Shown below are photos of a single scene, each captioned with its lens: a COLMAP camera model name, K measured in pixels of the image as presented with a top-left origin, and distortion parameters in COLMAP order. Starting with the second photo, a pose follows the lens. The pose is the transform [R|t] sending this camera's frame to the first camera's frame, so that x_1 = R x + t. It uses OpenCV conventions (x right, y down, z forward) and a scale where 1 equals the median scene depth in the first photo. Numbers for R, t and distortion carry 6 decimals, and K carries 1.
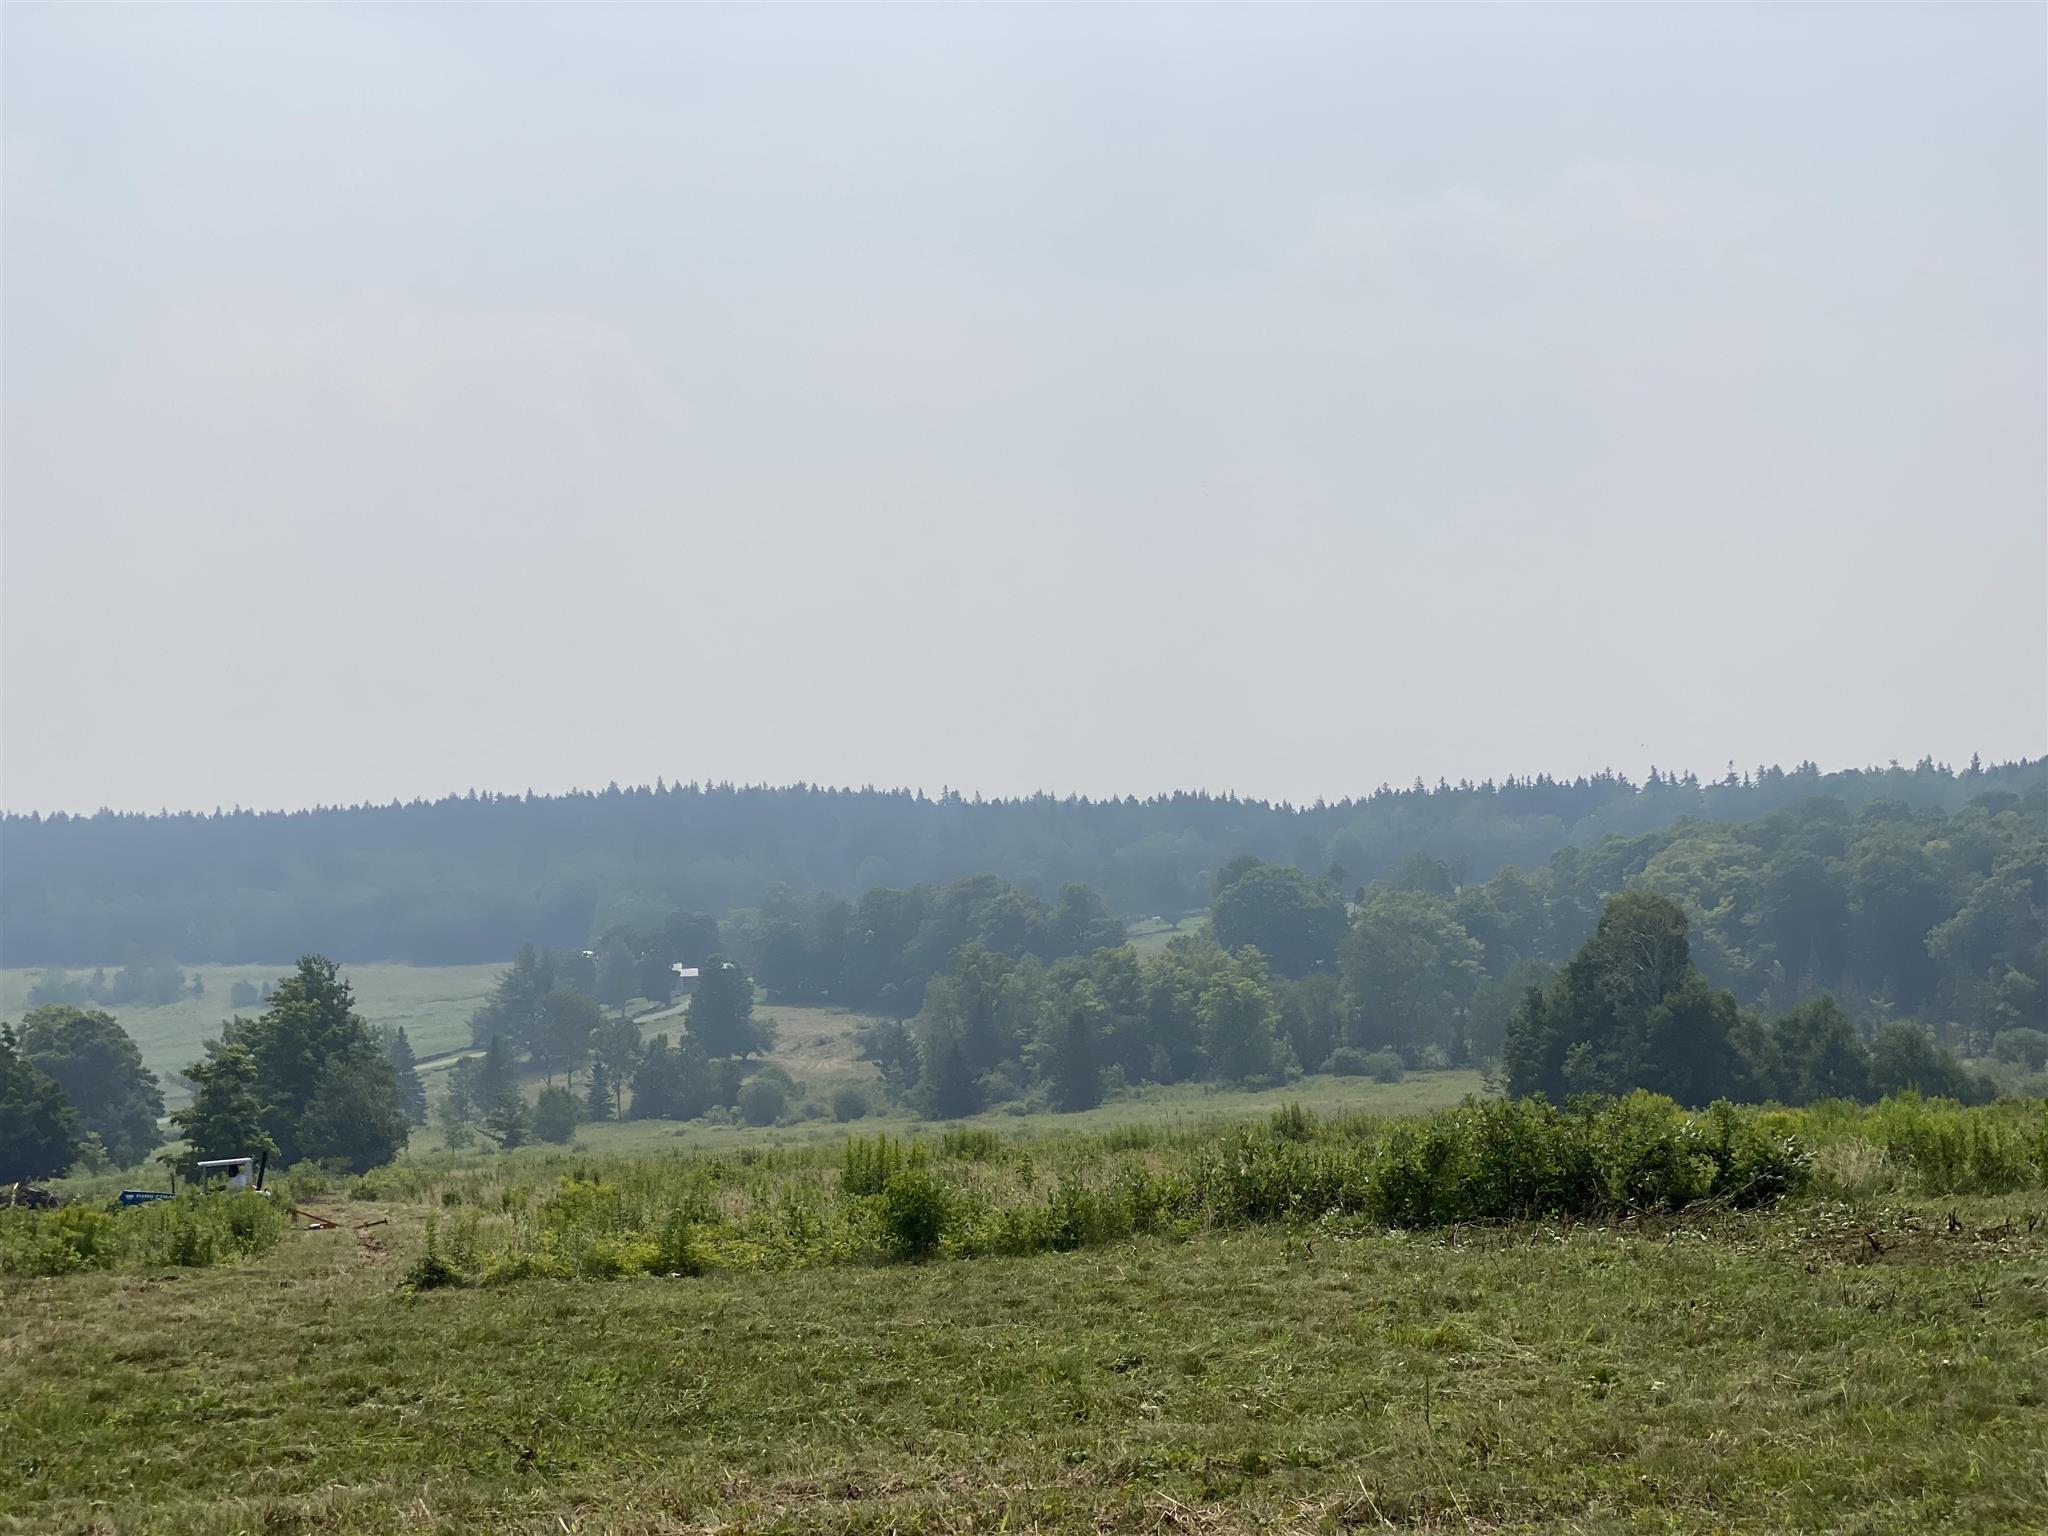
lens RADIAL K [[3034.3, 0, 1059.1], [0, 3034.3, 799.9], [0, 0, 1]] dist [0.033811, 0.000000]
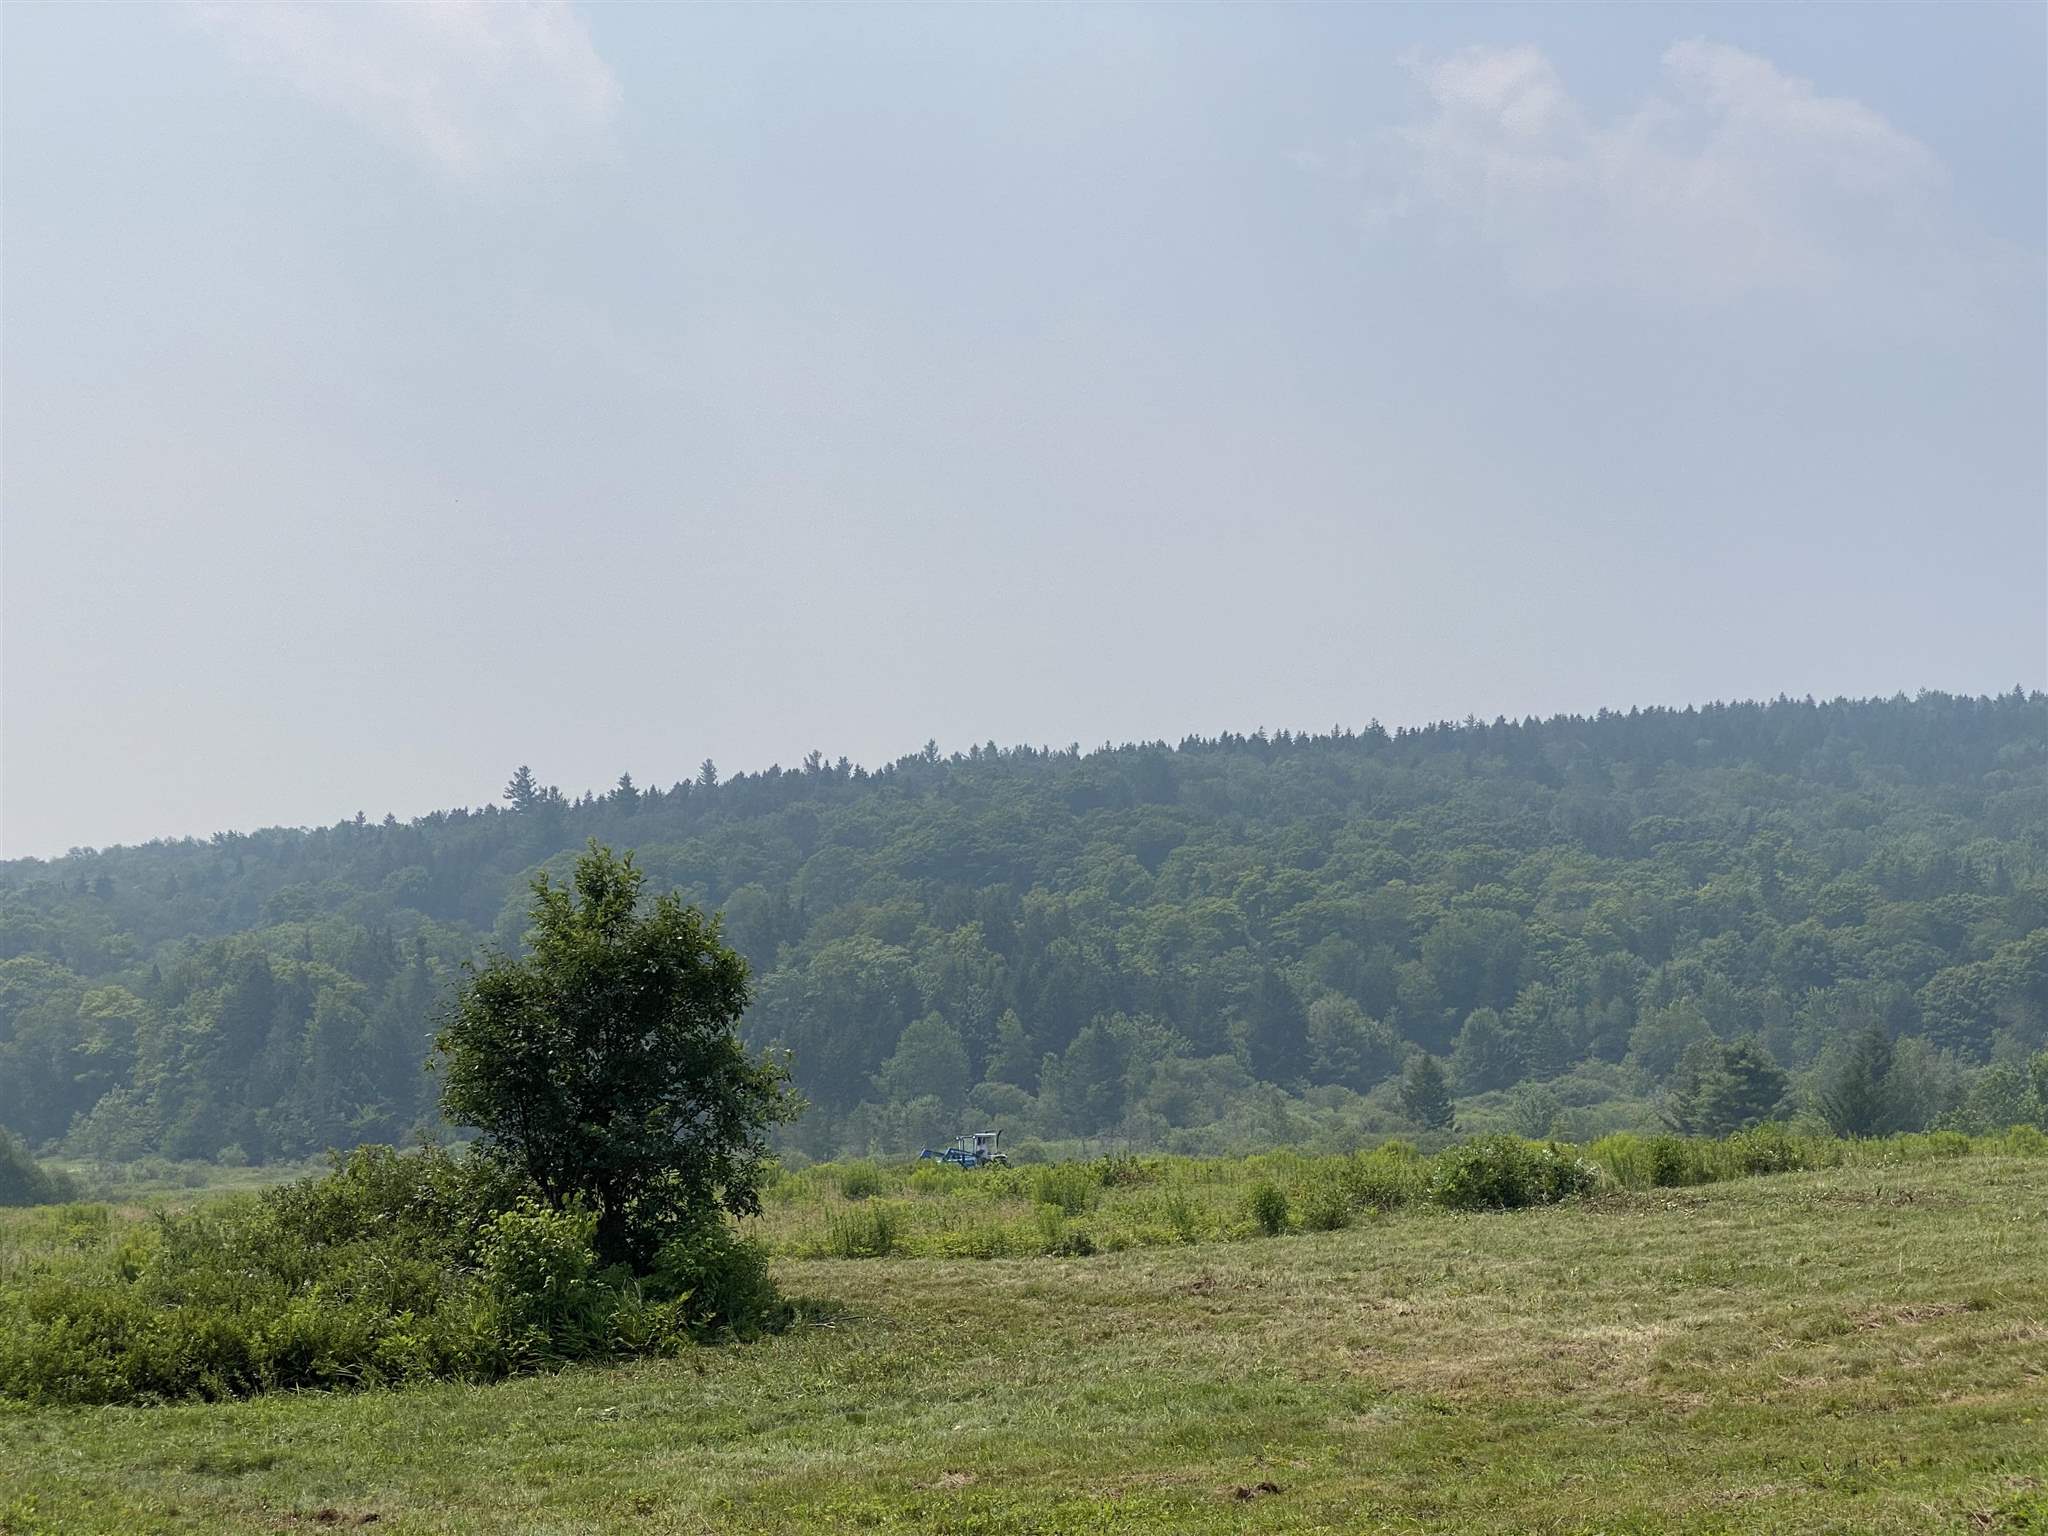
lens RADIAL K [[3034.3, 0, 1008.0], [0, 3034.3, 768.5], [0, 0, 1]] dist [0.033811, 0.000000]
pose [[0.763215, 0.078305, 0.641382, -2.171266], [-0.048761, 0.996779, -0.063671, 0.026002], [-0.644302, 0.017321, 0.764575, -0.284305]]
